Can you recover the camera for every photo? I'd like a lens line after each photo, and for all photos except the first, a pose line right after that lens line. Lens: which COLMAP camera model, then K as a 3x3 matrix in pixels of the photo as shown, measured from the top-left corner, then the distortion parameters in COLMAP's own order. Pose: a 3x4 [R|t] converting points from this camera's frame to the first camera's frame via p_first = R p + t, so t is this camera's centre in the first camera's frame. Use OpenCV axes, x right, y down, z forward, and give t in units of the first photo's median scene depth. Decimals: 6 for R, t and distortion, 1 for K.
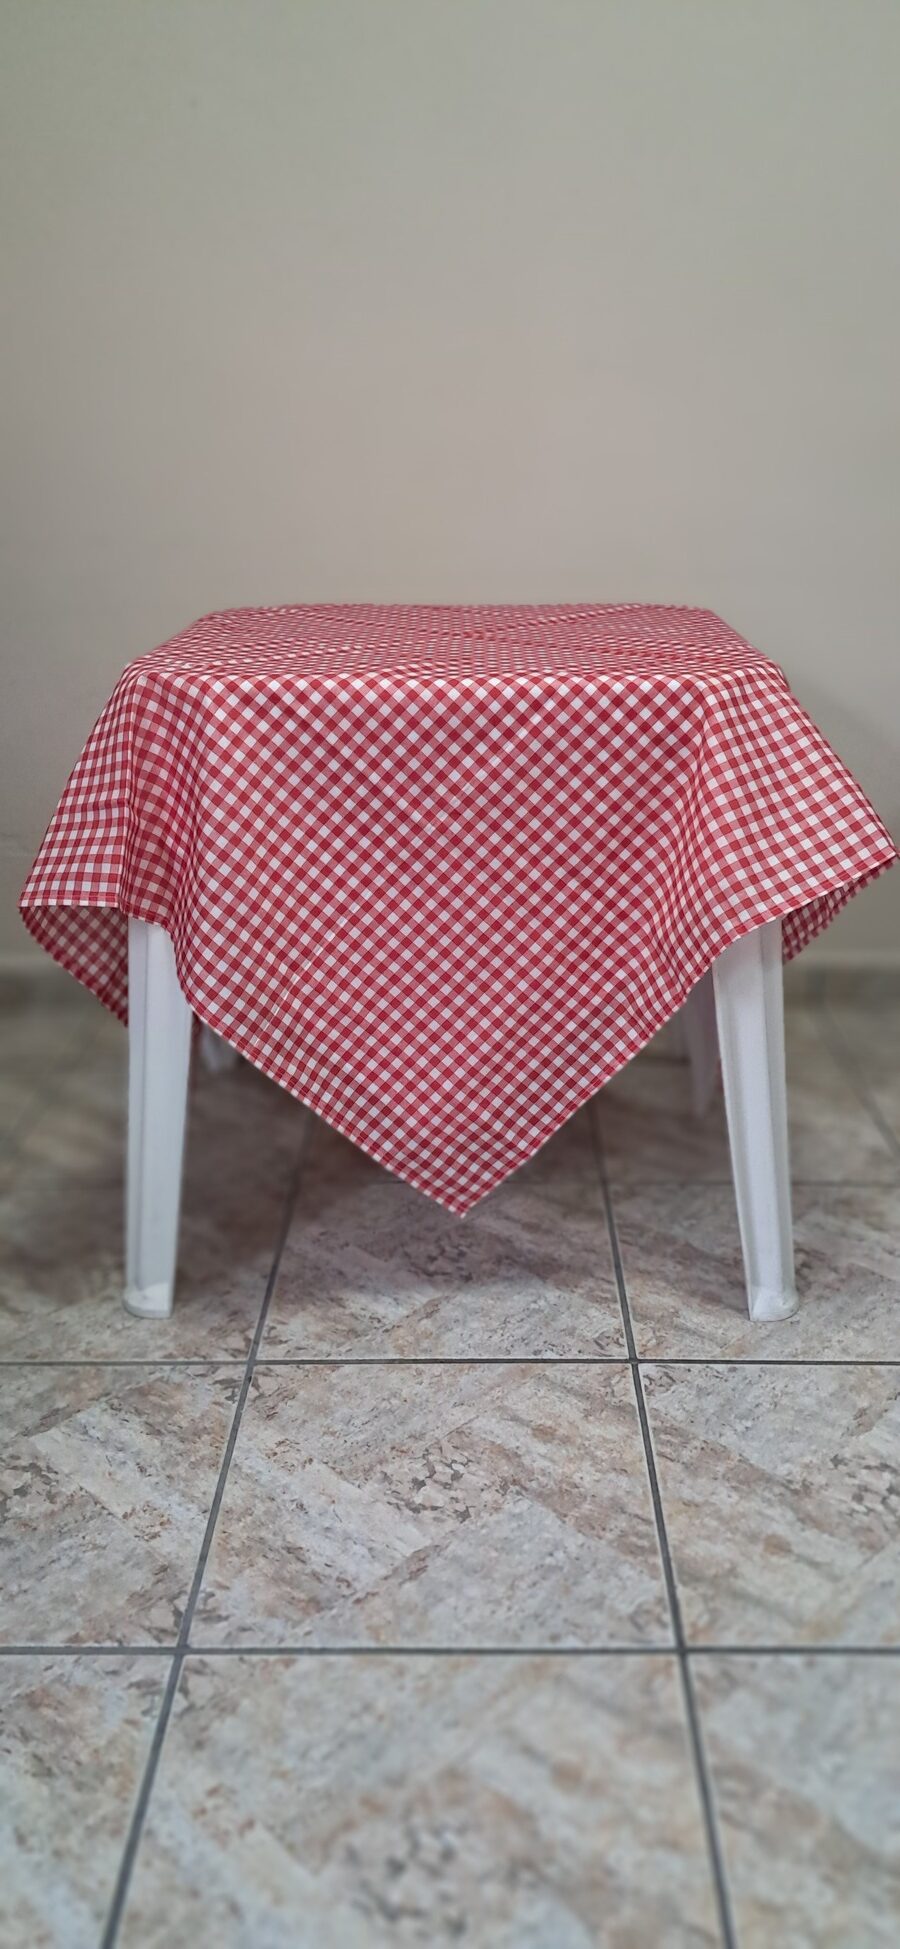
lens RADIAL K [[1626.9, 0, 450.0], [0, 1626.9, 974.5], [0, 0, 1]] dist [0.086056, -0.205522]
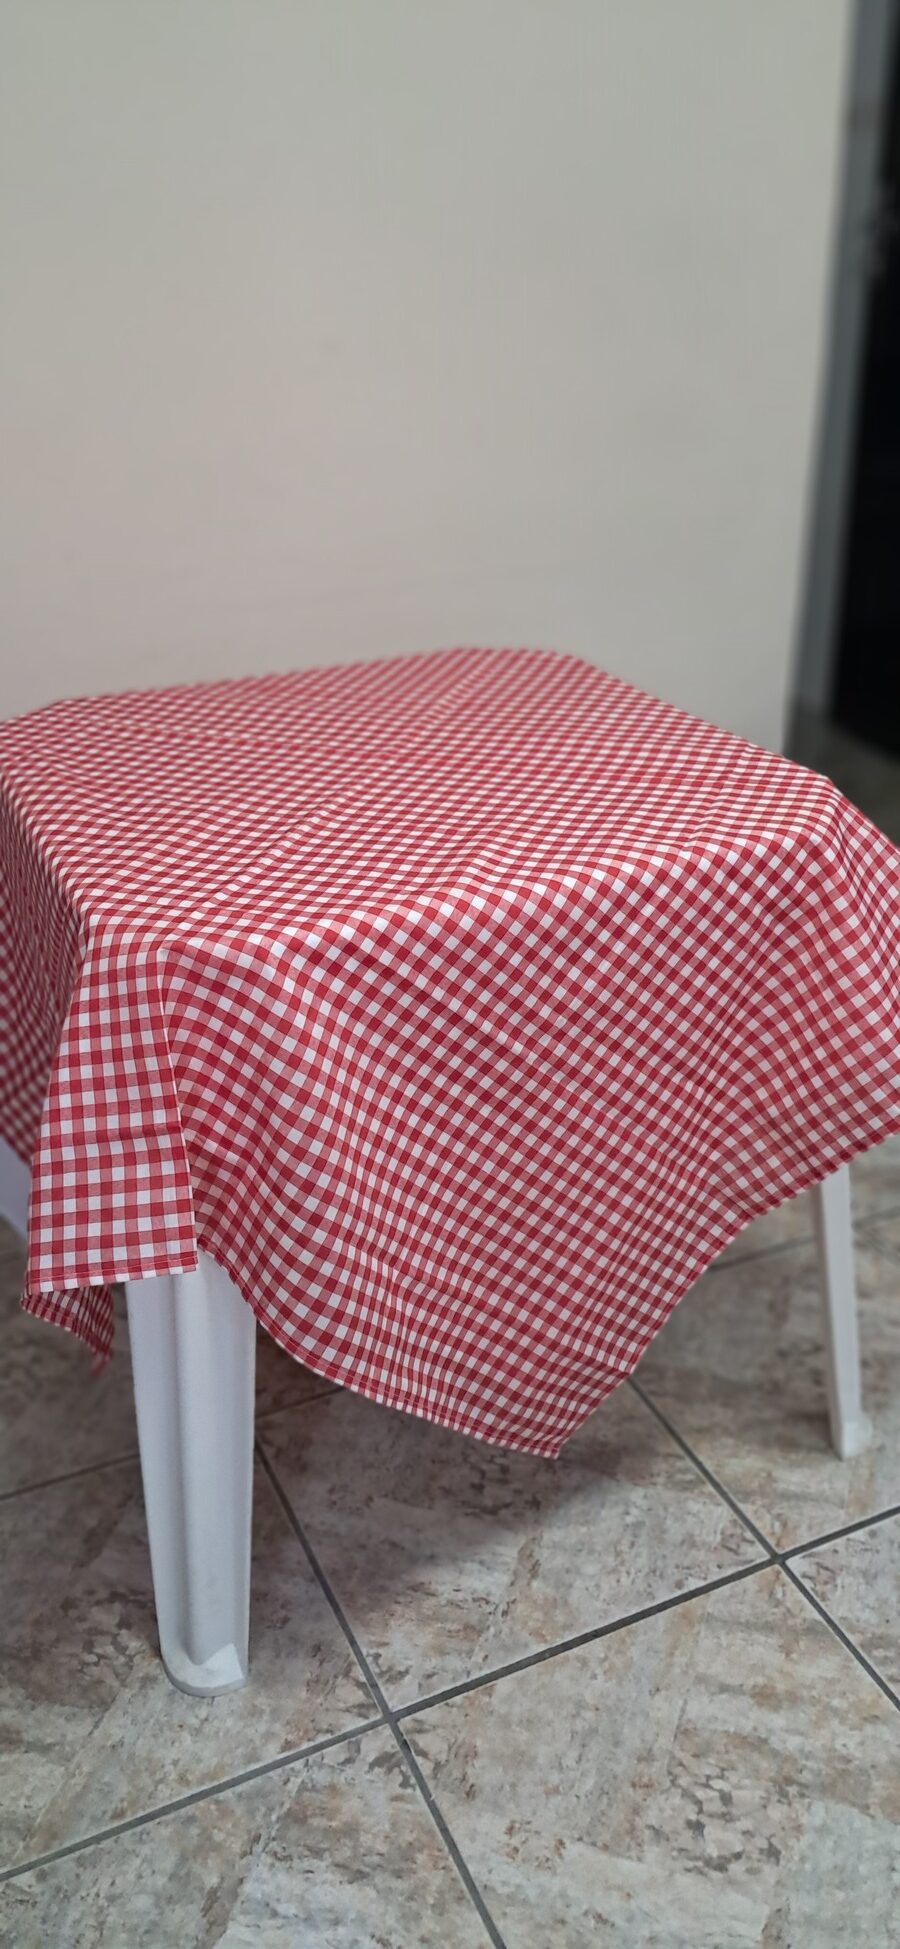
lens RADIAL K [[1628.9, 0, 441.2], [0, 1628.9, 967.9], [0, 0, 1]] dist [0.005246, 0.023196]
pose [[0.899978, -0.203620, 0.385457, -0.360071], [0.157071, 0.976284, 0.148994, -0.264473], [-0.406654, -0.073547, 0.910617, 0.290953]]
